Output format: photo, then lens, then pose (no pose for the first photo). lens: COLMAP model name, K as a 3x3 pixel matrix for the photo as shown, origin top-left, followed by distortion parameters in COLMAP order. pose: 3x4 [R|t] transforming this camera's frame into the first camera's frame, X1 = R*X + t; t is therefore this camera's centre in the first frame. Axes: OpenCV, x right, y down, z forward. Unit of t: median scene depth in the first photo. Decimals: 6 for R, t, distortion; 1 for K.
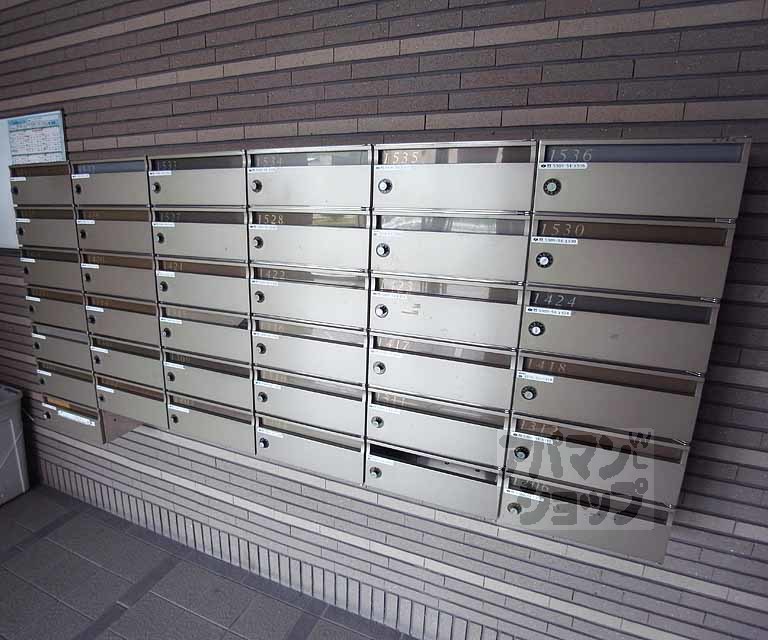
lens RADIAL K [[471.2, 0, 384.0], [0, 471.2, 320.0], [0, 0, 1]] dist [-0.076241, 0.000527]
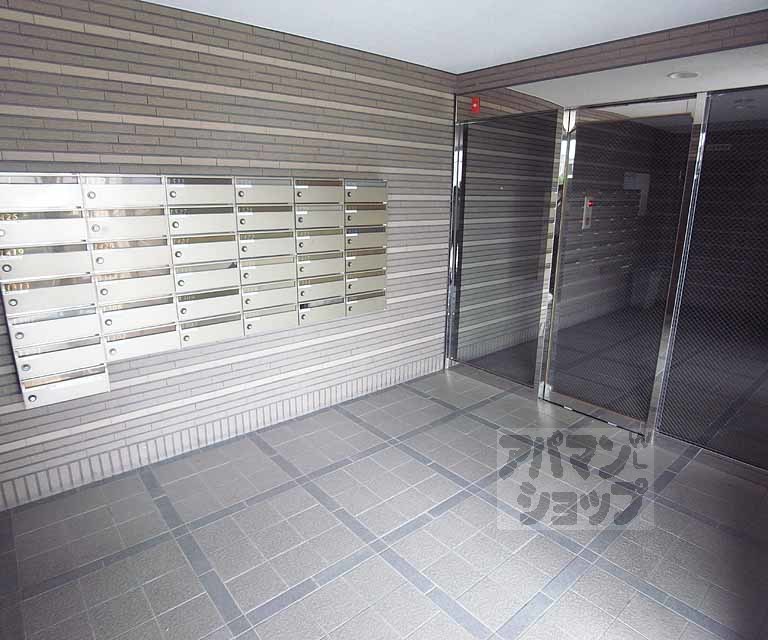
lens RADIAL K [[471.2, 0, 384.0], [0, 471.2, 320.0], [0, 0, 1]] dist [-0.076241, 0.000527]
pose [[0.413290, -0.240300, 0.878321, -1.639650], [0.224586, 0.961655, 0.157421, 0.057220], [-0.882470, 0.132199, 0.451410, -0.344310]]
